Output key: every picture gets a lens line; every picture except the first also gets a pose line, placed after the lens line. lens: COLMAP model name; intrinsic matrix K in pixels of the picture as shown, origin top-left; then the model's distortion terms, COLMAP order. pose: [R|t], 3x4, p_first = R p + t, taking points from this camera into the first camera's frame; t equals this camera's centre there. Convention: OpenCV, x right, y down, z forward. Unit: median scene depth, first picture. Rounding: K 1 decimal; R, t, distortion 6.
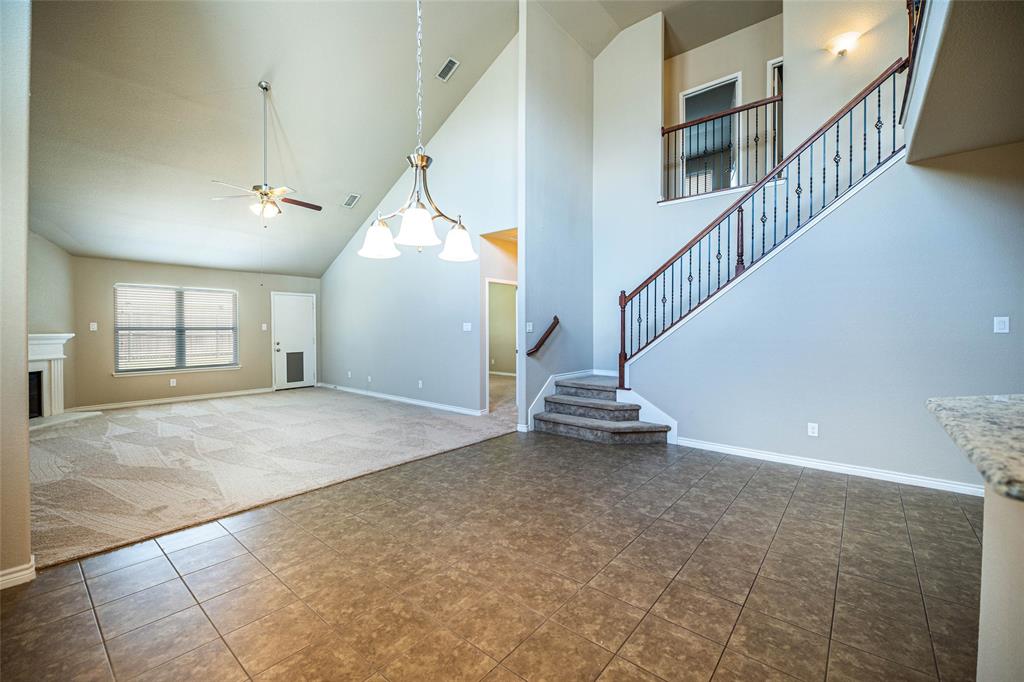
lens RADIAL K [[419.9, 0, 504.4], [0, 419.9, 331.9], [0, 0, 1]] dist [0.002680, -0.001444]
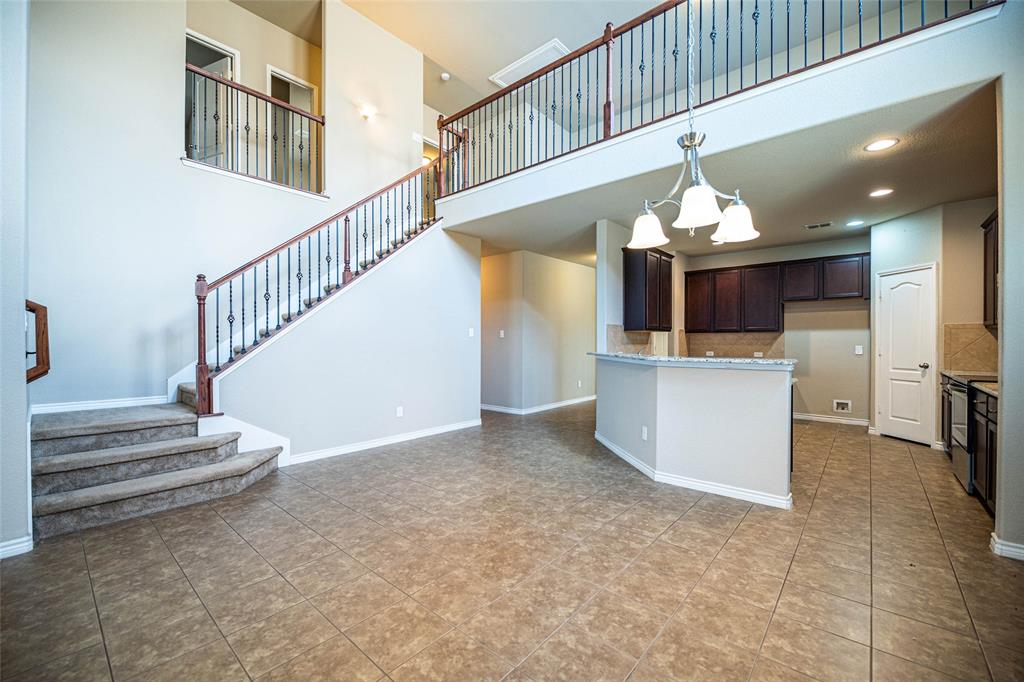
lens RADIAL K [[419.9, 0, 506.2], [0, 419.9, 344.4], [0, 0, 1]] dist [0.002680, -0.001444]
pose [[0.009188, -0.004371, 0.999948, -0.638821], [0.007102, 0.999966, 0.004306, 0.027476], [-0.999933, 0.007062, 0.009219, 0.776189]]
